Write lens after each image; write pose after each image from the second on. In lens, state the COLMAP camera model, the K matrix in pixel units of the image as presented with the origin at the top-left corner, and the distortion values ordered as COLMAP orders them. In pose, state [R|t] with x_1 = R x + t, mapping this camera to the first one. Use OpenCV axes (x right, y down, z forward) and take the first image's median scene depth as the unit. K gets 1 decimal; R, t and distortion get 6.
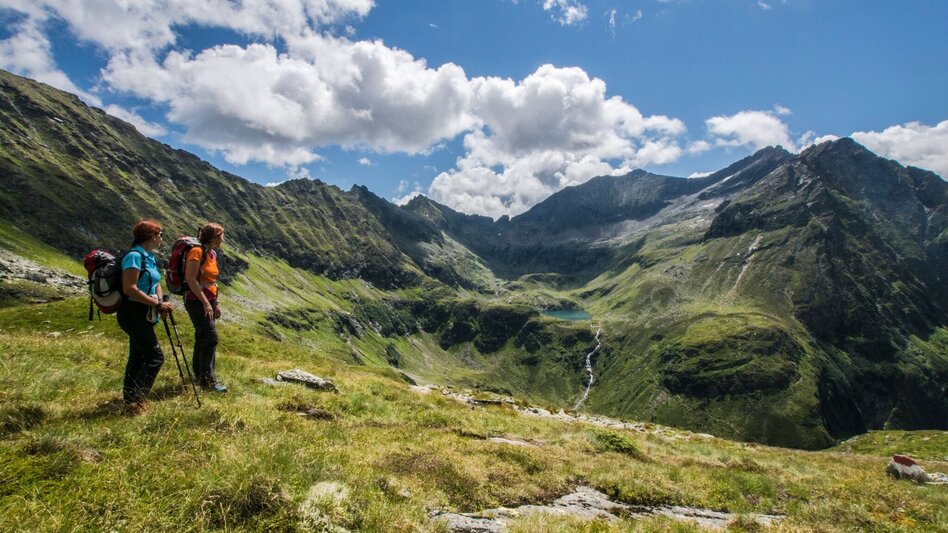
lens RADIAL K [[455.2, 0, 473.0], [0, 455.2, 273.2], [0, 0, 1]] dist [-0.070185, 0.036242]
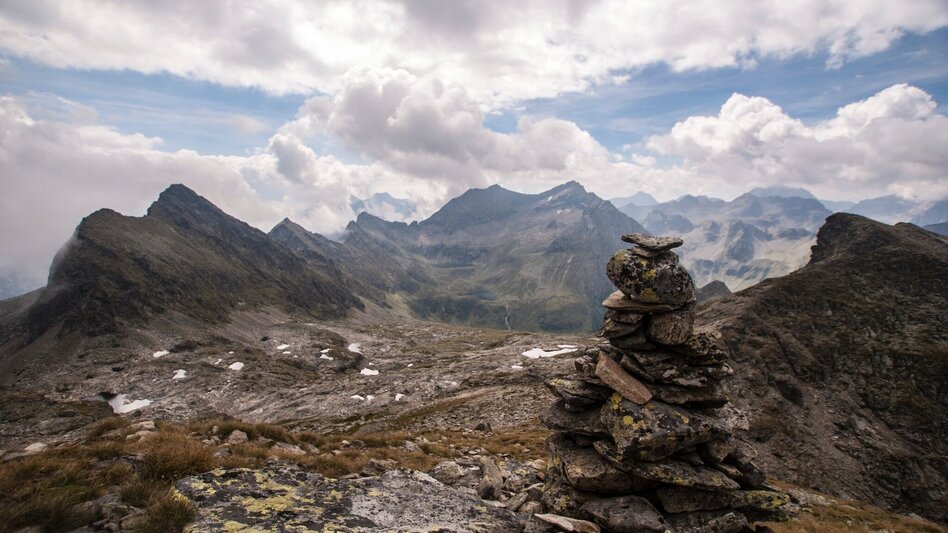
lens RADIAL K [[455.2, 0, 473.0], [0, 455.2, 273.2], [0, 0, 1]] dist [-0.070185, 0.036242]
pose [[0.925996, -0.048794, 0.374368, -0.648570], [0.005977, 0.993383, 0.114691, -0.264155], [-0.377487, -0.103966, 0.920160, -0.880987]]
